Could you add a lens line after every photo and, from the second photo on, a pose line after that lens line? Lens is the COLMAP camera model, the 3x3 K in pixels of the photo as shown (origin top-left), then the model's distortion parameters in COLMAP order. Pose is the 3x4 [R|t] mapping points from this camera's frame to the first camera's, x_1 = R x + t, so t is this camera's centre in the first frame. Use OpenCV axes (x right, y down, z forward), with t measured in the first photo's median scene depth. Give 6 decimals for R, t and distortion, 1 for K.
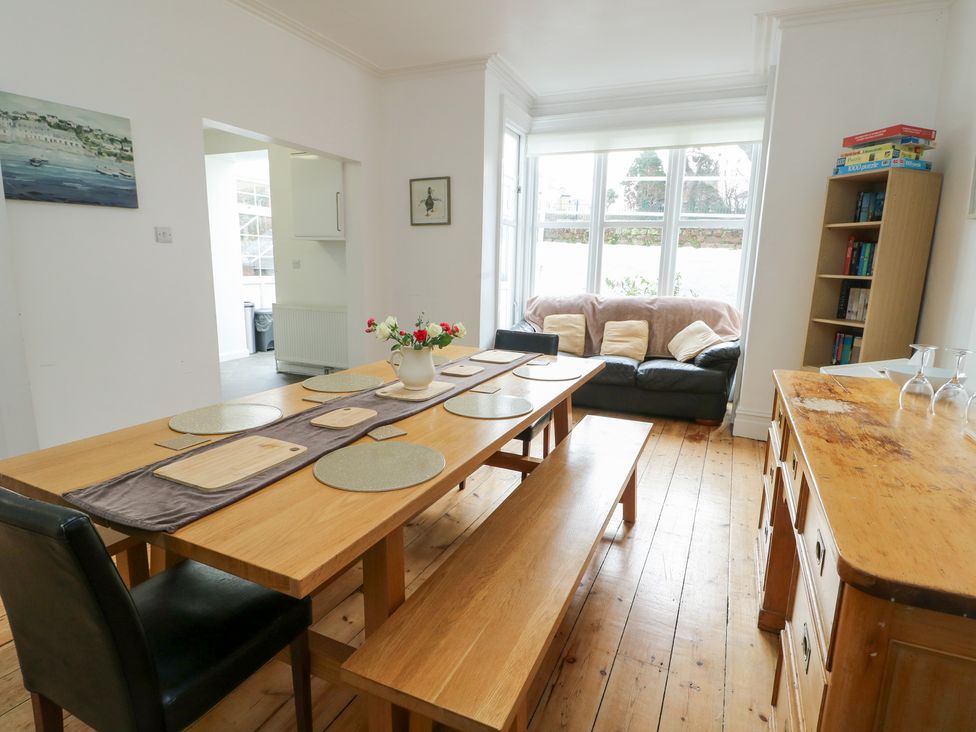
lens RADIAL K [[526.5, 0, 497.3], [0, 526.5, 362.1], [0, 0, 1]] dist [-0.008940, -0.003888]
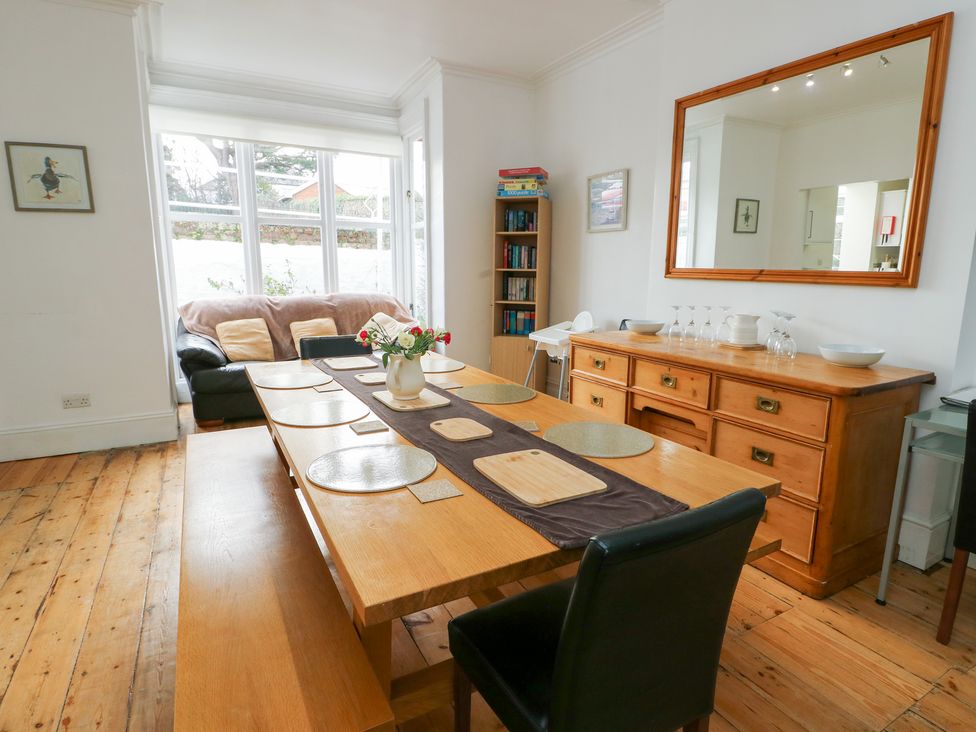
lens RADIAL K [[526.5, 0, 494.4], [0, 526.5, 366.4], [0, 0, 1]] dist [-0.008940, -0.003888]
pose [[0.600390, -0.167552, 0.781958, -0.366927], [0.154058, 0.983723, 0.092498, -0.032428], [-0.784728, 0.064932, 0.616430, 0.129294]]
